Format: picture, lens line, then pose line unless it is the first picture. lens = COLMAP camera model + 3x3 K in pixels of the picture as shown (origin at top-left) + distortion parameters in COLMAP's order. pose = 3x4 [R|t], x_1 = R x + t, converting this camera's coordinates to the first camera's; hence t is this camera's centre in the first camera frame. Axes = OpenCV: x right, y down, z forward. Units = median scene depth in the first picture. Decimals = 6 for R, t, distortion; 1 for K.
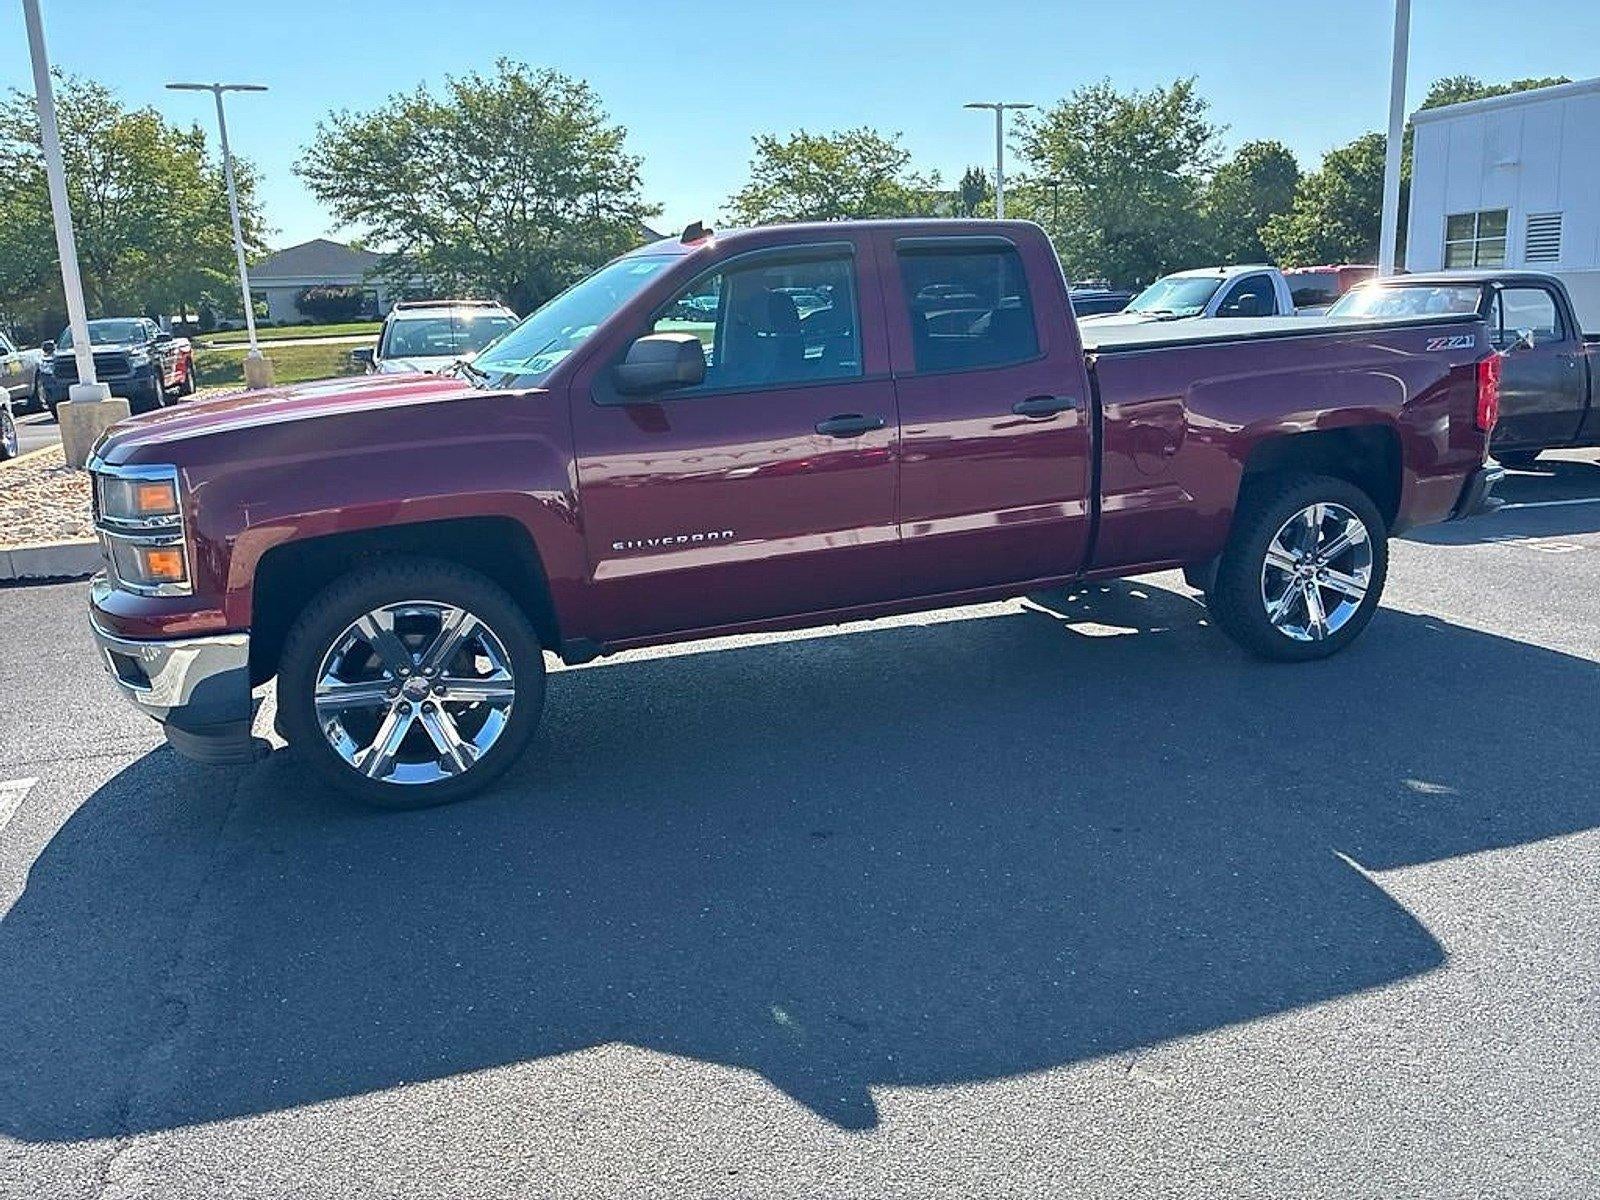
lens RADIAL K [[1216.6, 0, 807.5], [0, 1216.6, 593.7], [0, 0, 1]] dist [0.035520, -0.049115]
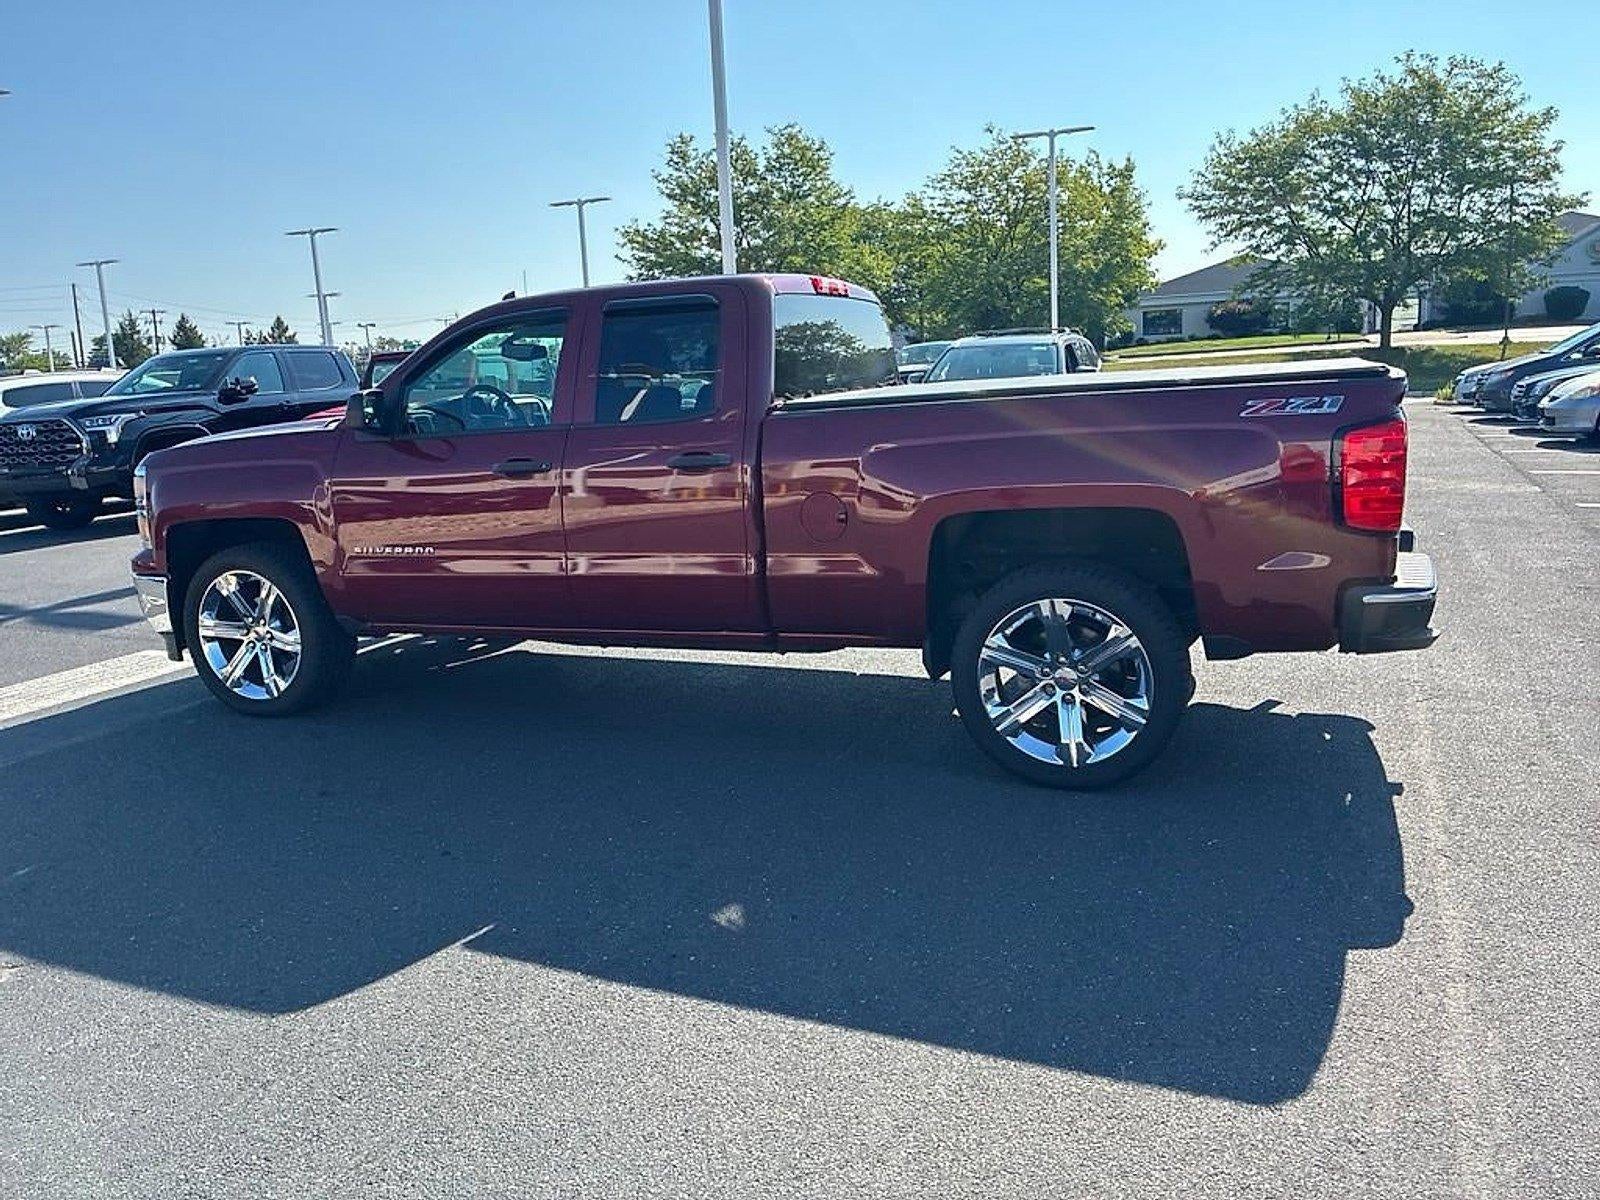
lens RADIAL K [[1216.6, 0, 807.8], [0, 1216.6, 590.3], [0, 0, 1]] dist [0.035520, -0.049115]
pose [[0.729429, 0.128233, -0.671930, 0.751193], [-0.135529, 0.989892, 0.041787, -0.080609], [0.670497, 0.060585, 0.739435, 0.252295]]
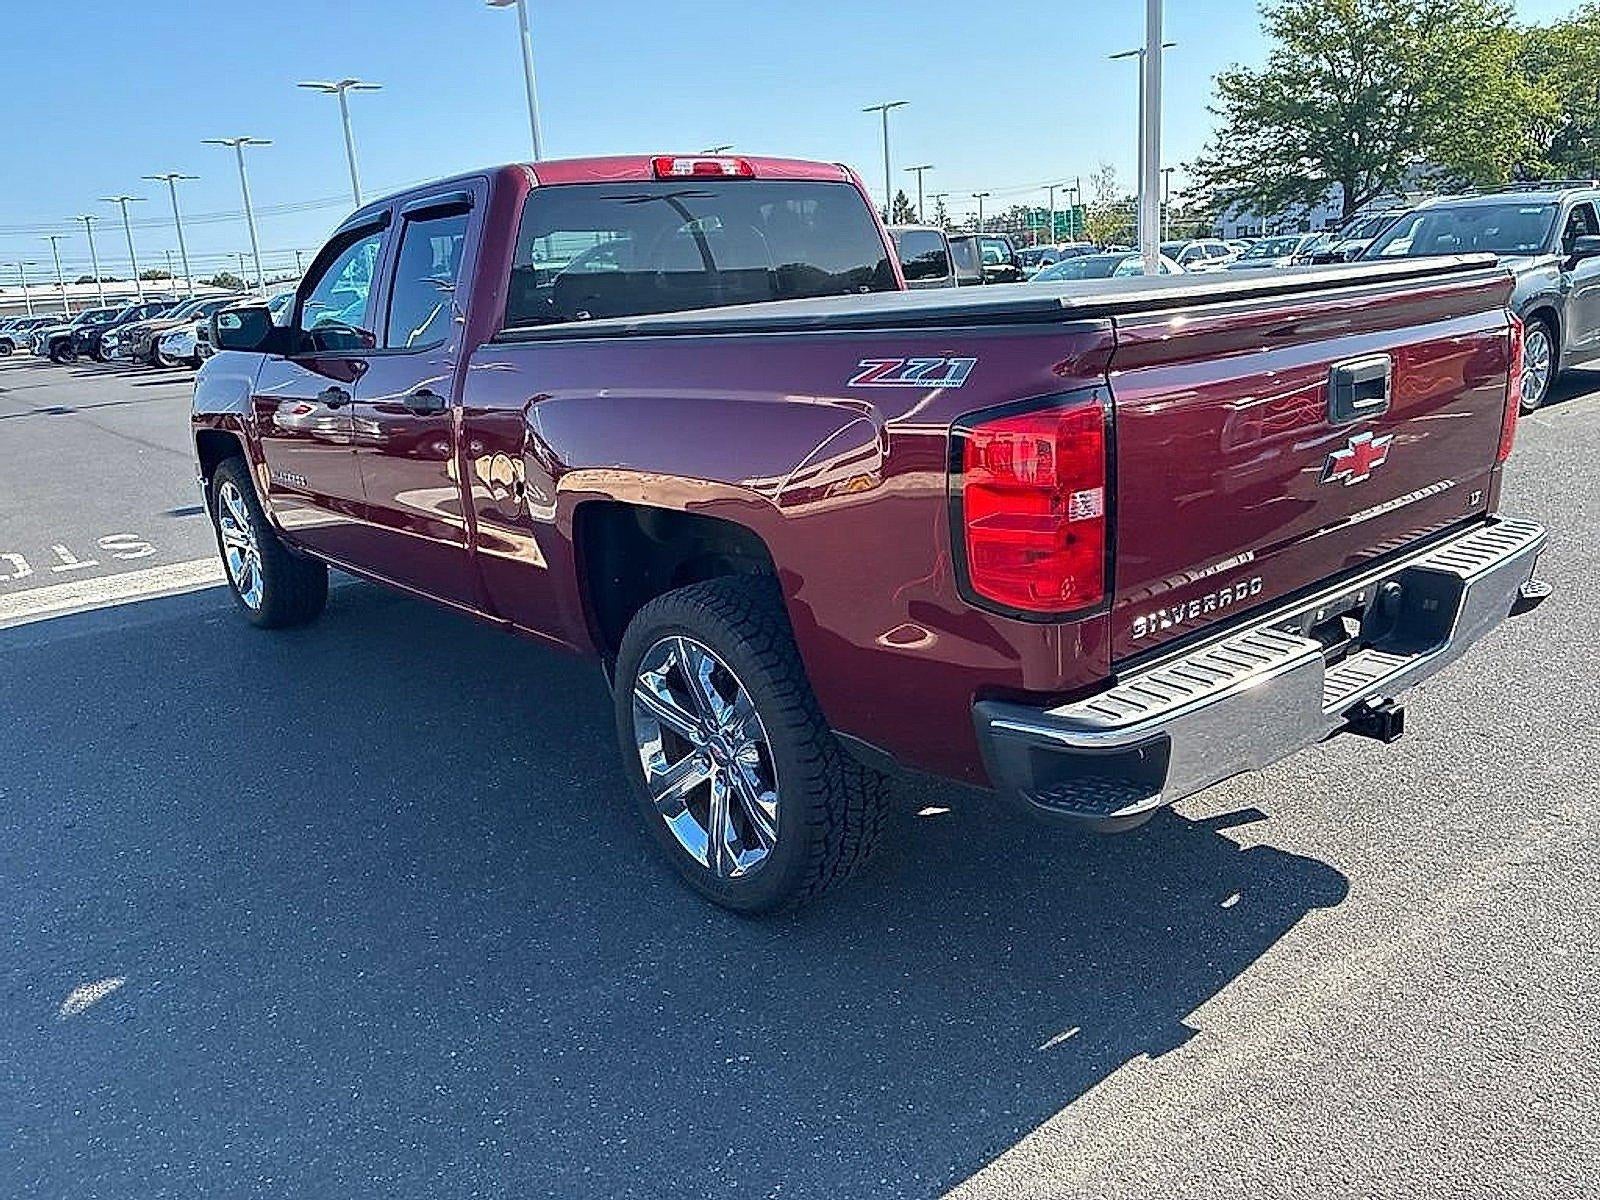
lens RADIAL K [[1216.6, 0, 803.4], [0, 1216.6, 590.1], [0, 0, 1]] dist [0.035520, -0.049115]
pose [[0.310223, 0.260114, -0.914386, 0.835520], [-0.163064, 0.962144, 0.218377, -0.200213], [0.936575, 0.081358, 0.340894, 0.763705]]
